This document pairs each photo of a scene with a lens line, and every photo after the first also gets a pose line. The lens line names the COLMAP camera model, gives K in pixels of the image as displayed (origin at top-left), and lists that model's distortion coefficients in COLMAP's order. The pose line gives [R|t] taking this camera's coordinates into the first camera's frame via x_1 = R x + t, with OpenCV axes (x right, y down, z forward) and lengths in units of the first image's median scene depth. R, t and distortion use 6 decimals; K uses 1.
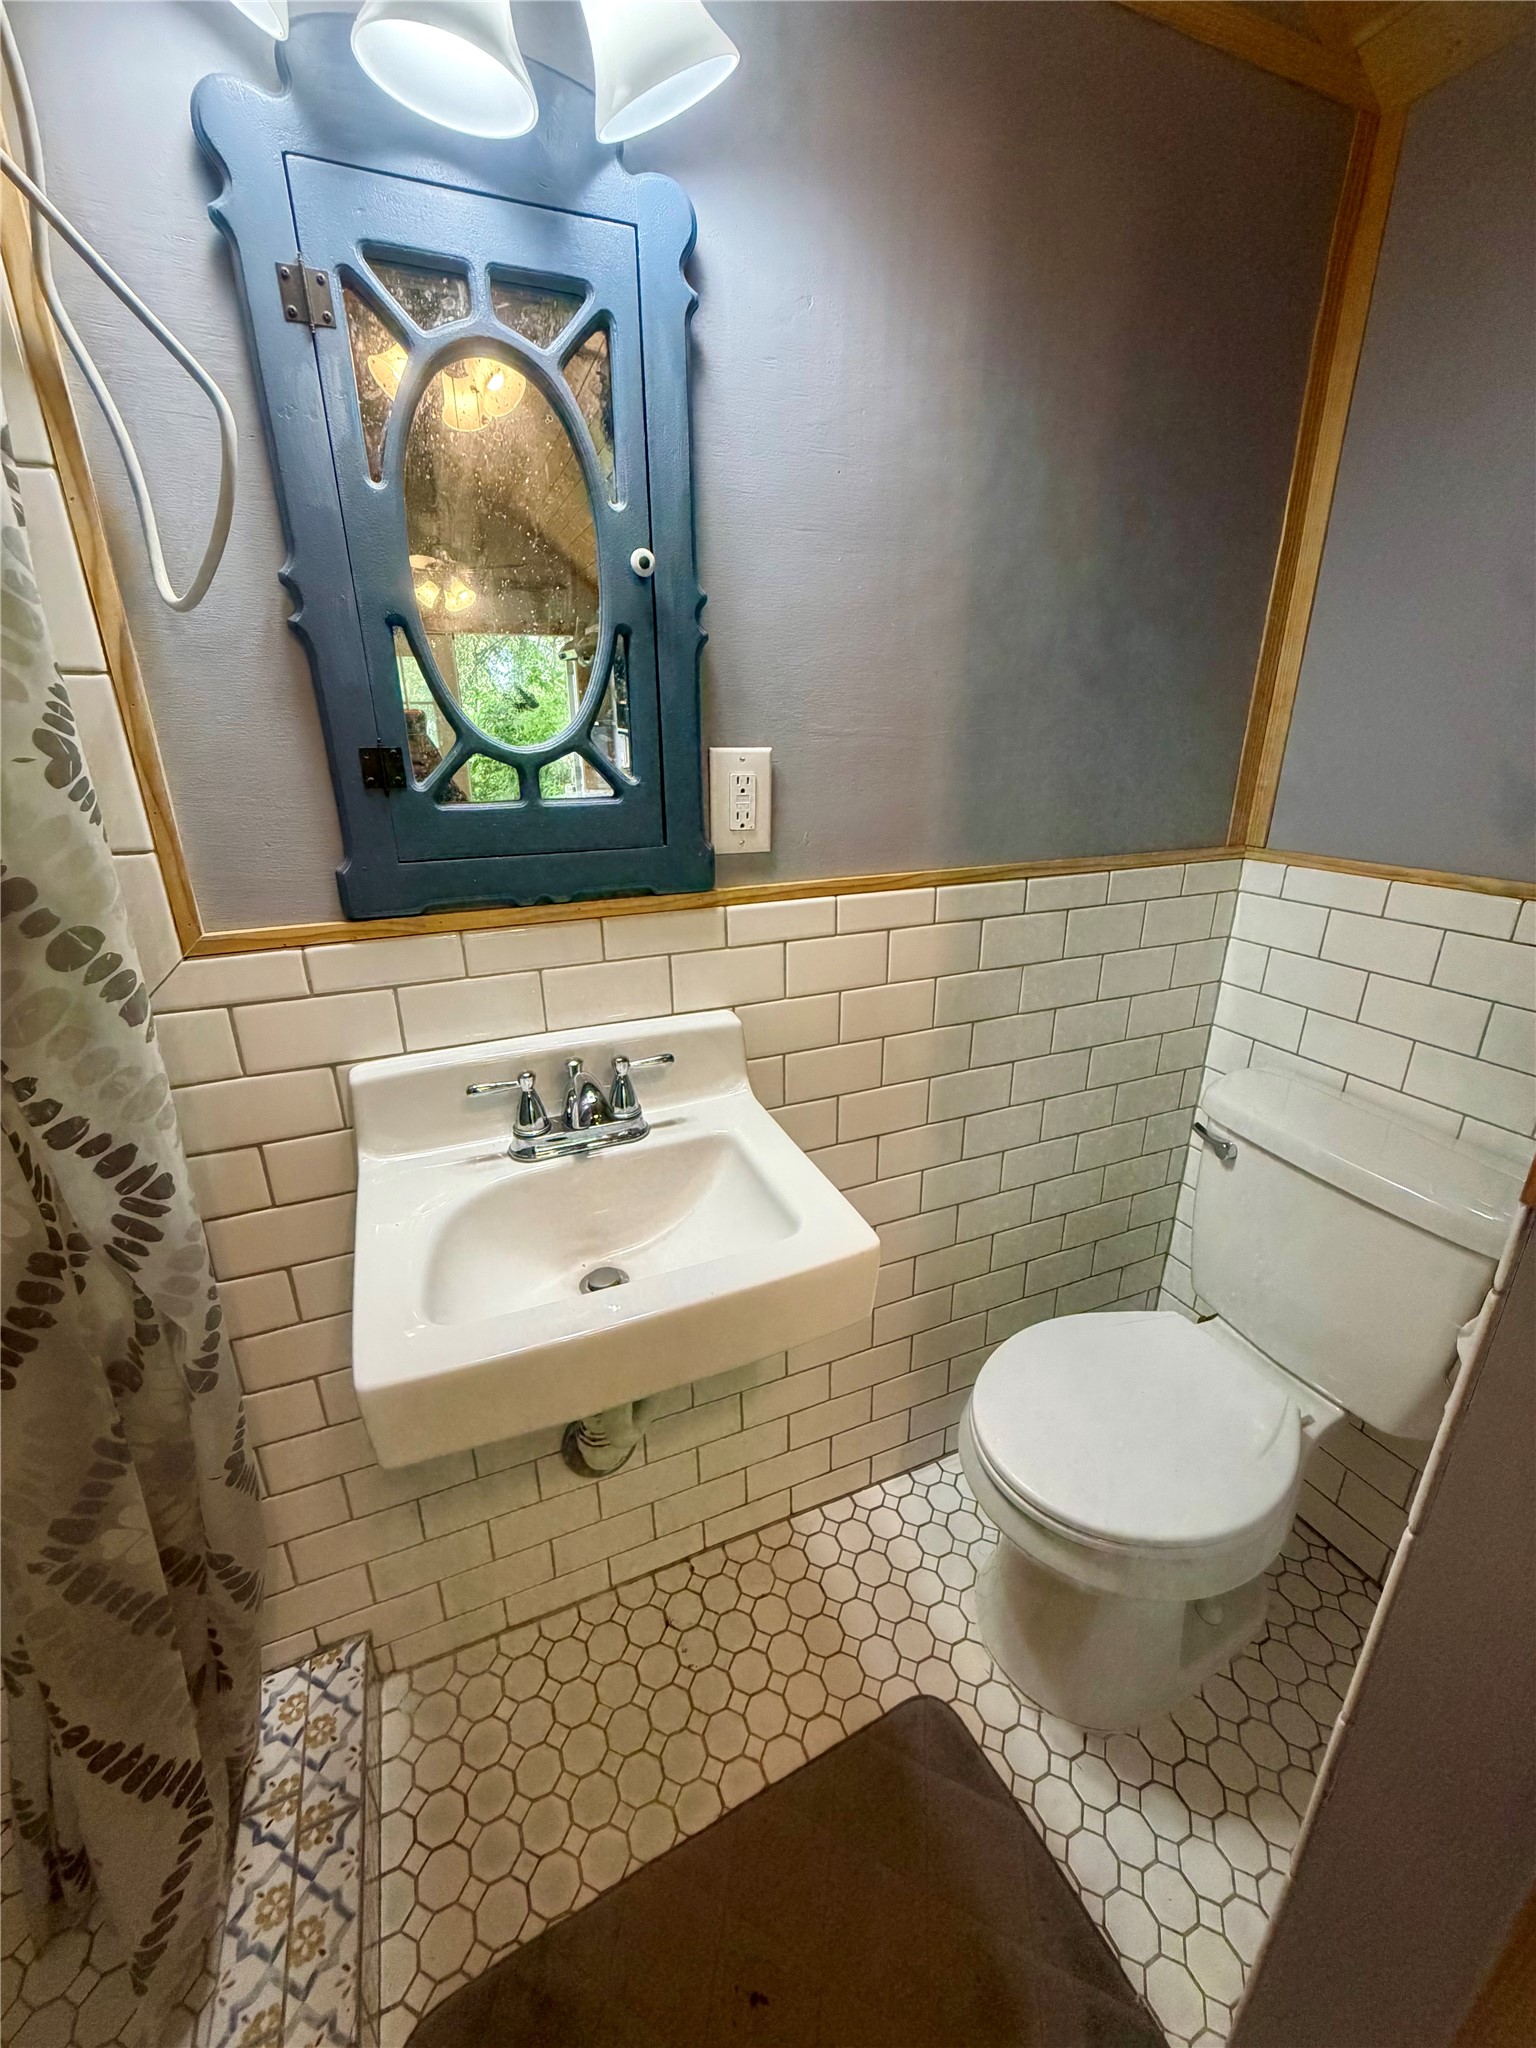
lens RADIAL K [[817.2, 0, 768.0], [0, 817.2, 1024.0], [0, 0, 1]] dist [0.000564, 0.000066]
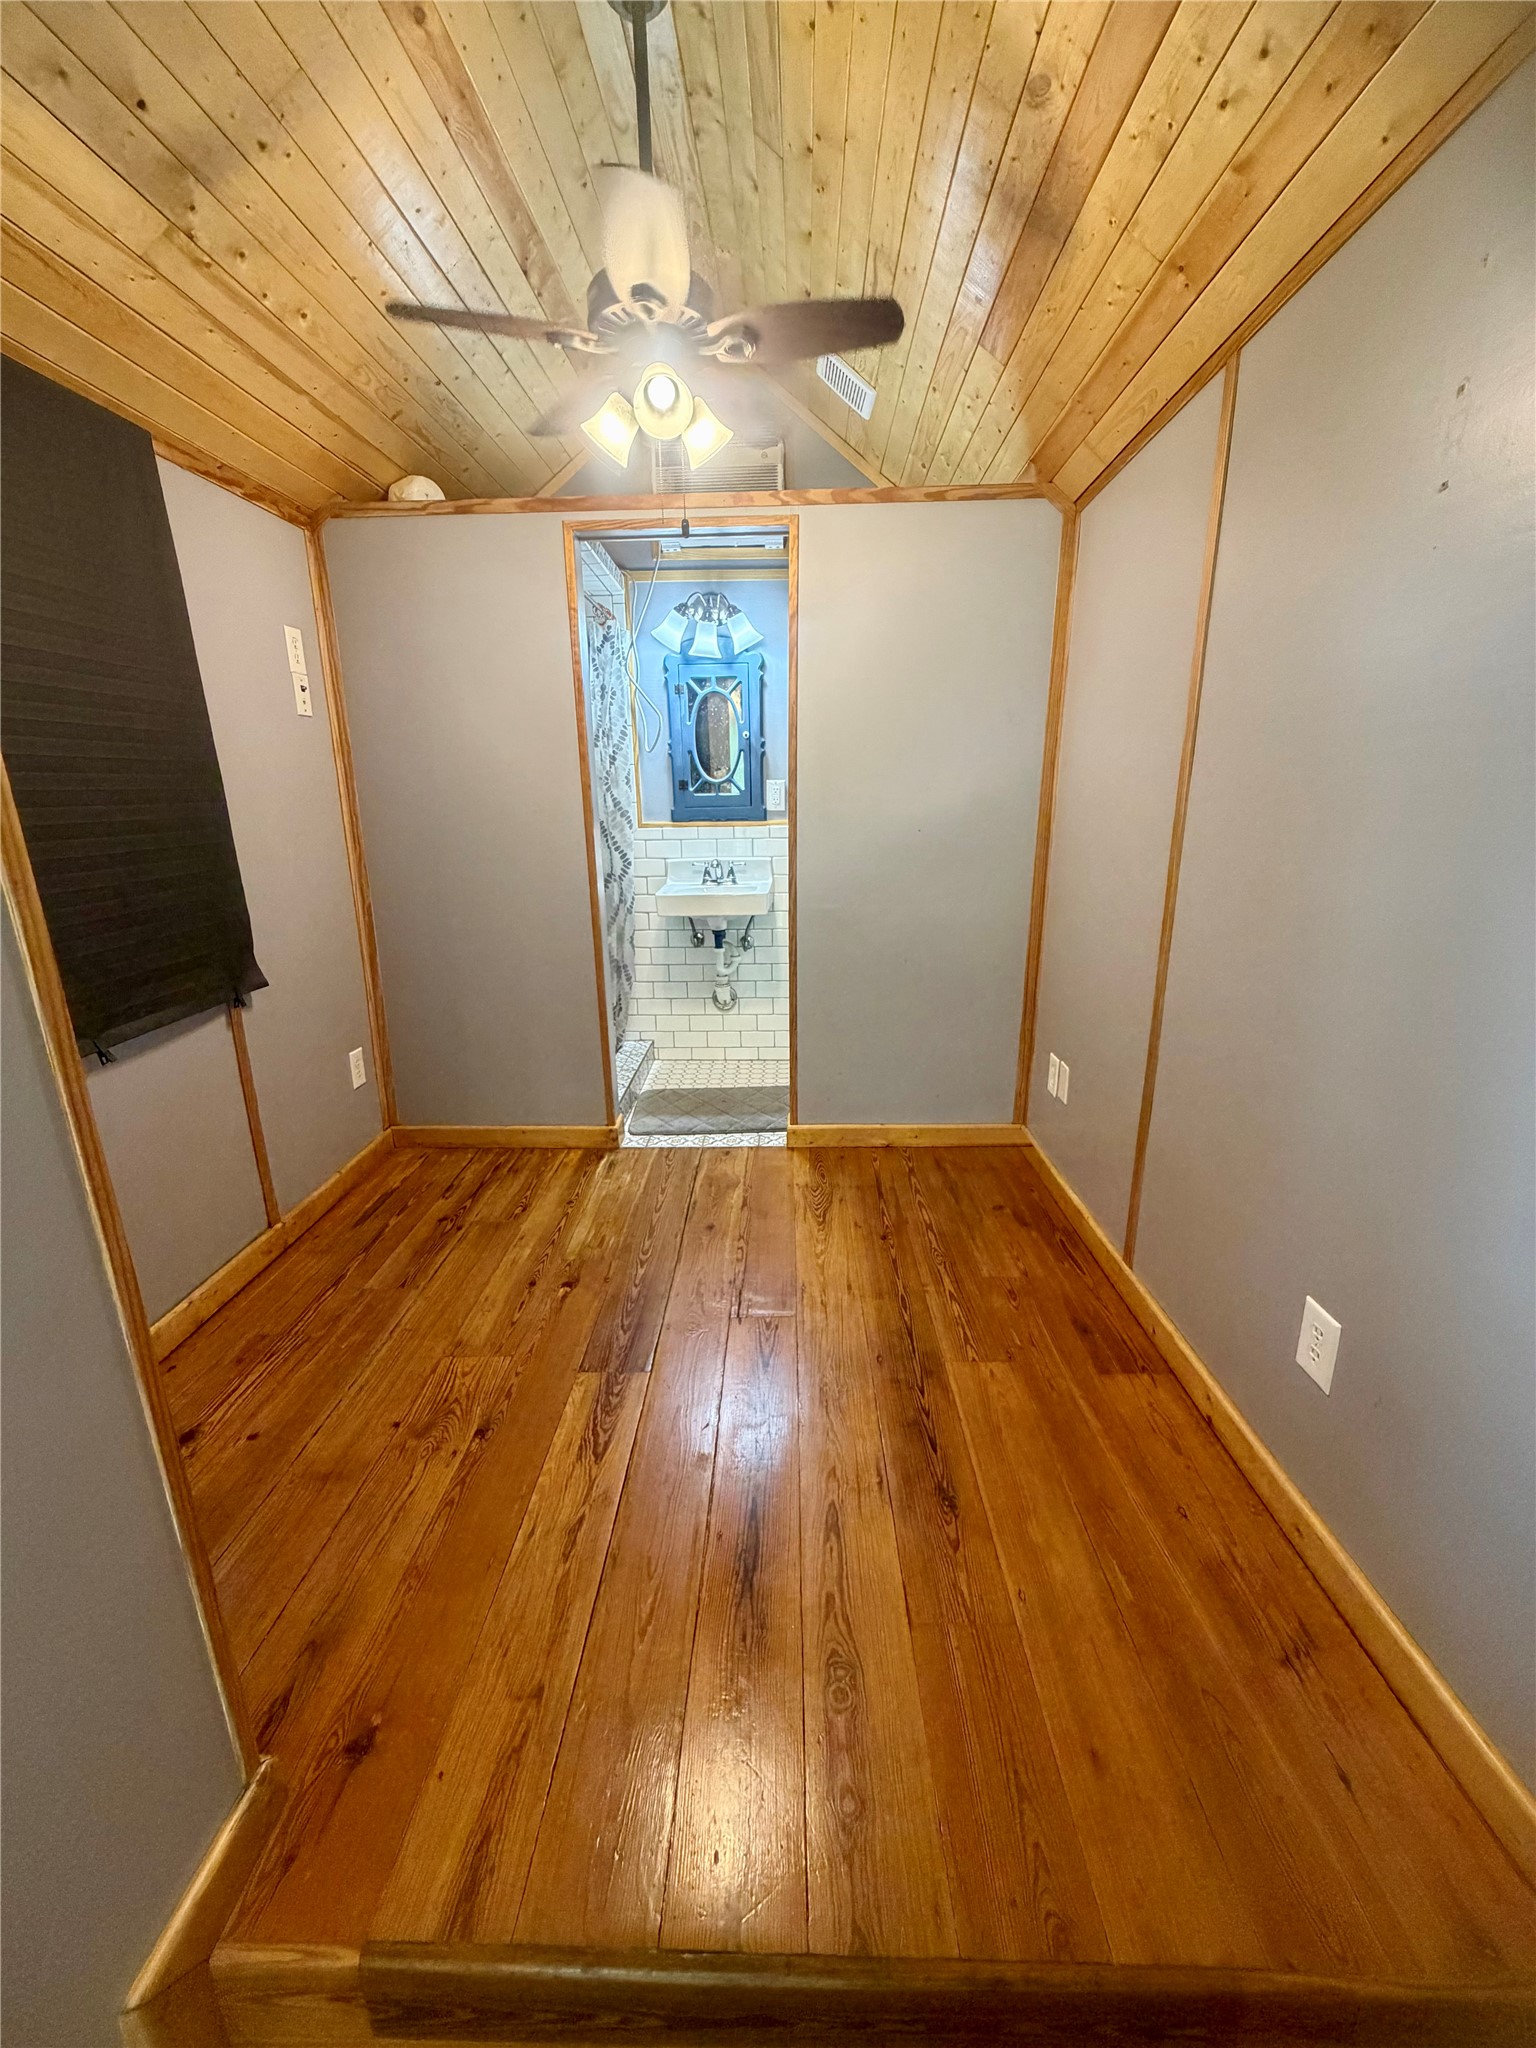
lens RADIAL K [[817.2, 0, 768.0], [0, 817.2, 1024.0], [0, 0, 1]] dist [0.000564, 0.000066]
pose [[0.904183, 0.111482, -0.412340, 1.838626], [-0.136519, 0.990131, -0.031663, 1.003943], [0.404741, 0.084921, 0.910480, -2.617170]]
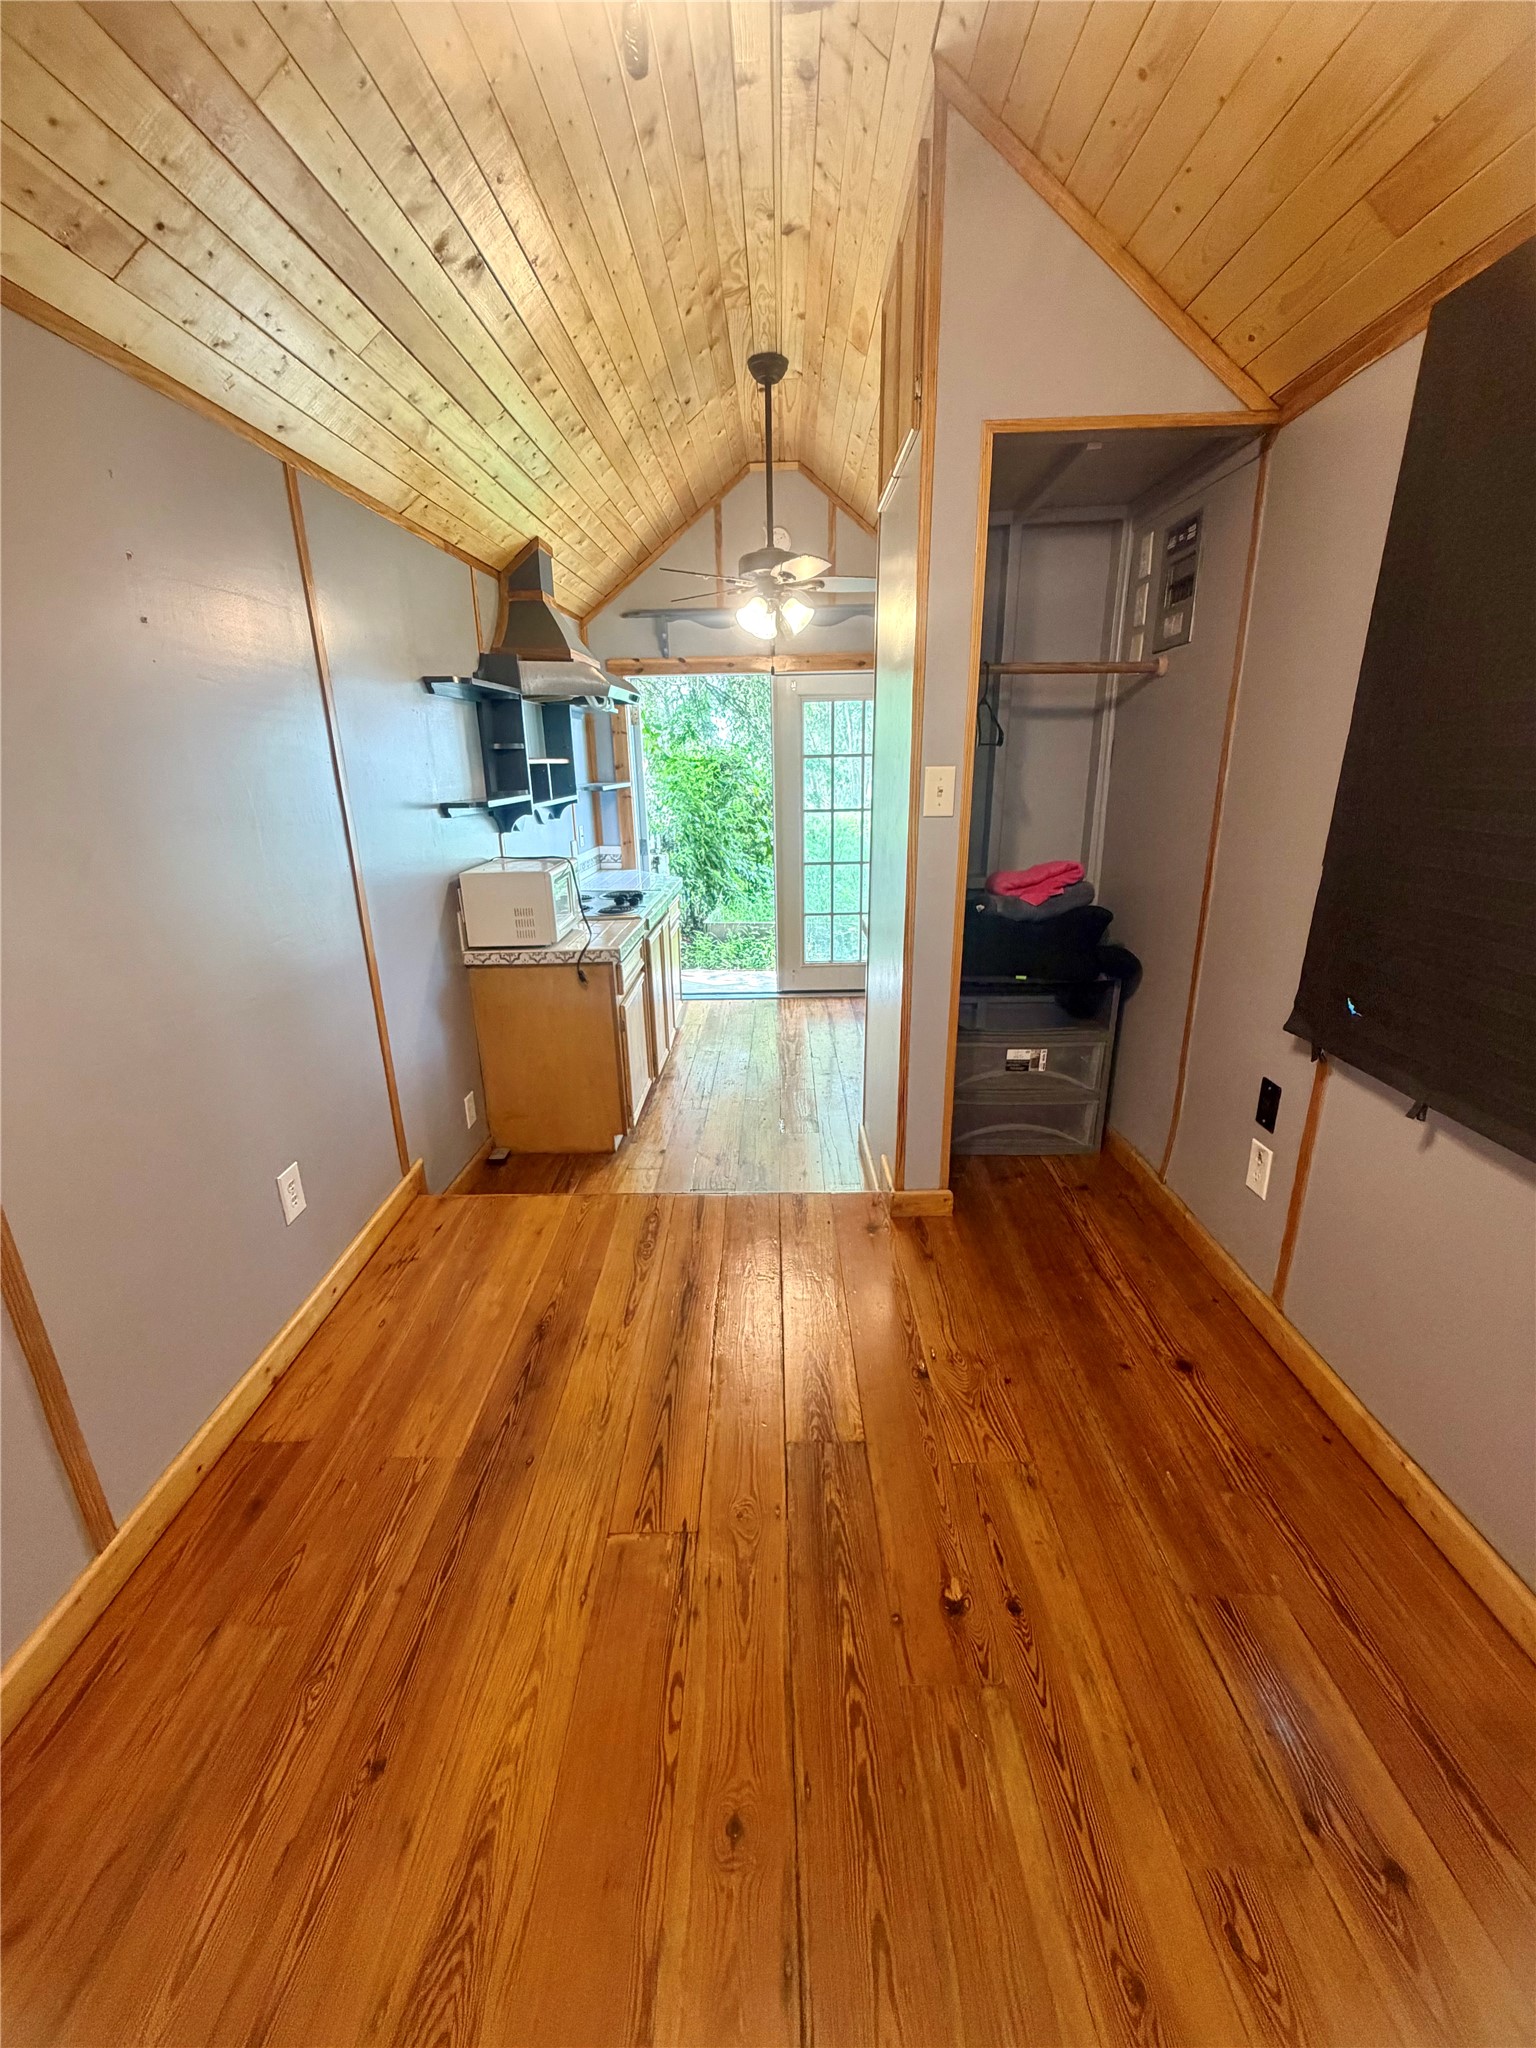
lens RADIAL K [[817.2, 0, 768.0], [0, 817.2, 1024.0], [0, 0, 1]] dist [0.000564, 0.000066]
pose [[-0.912515, -0.103827, 0.395647, -2.111154], [0.164499, 0.792439, 0.587351, -1.517876], [-0.374509, 0.601050, -0.706033, 3.676502]]
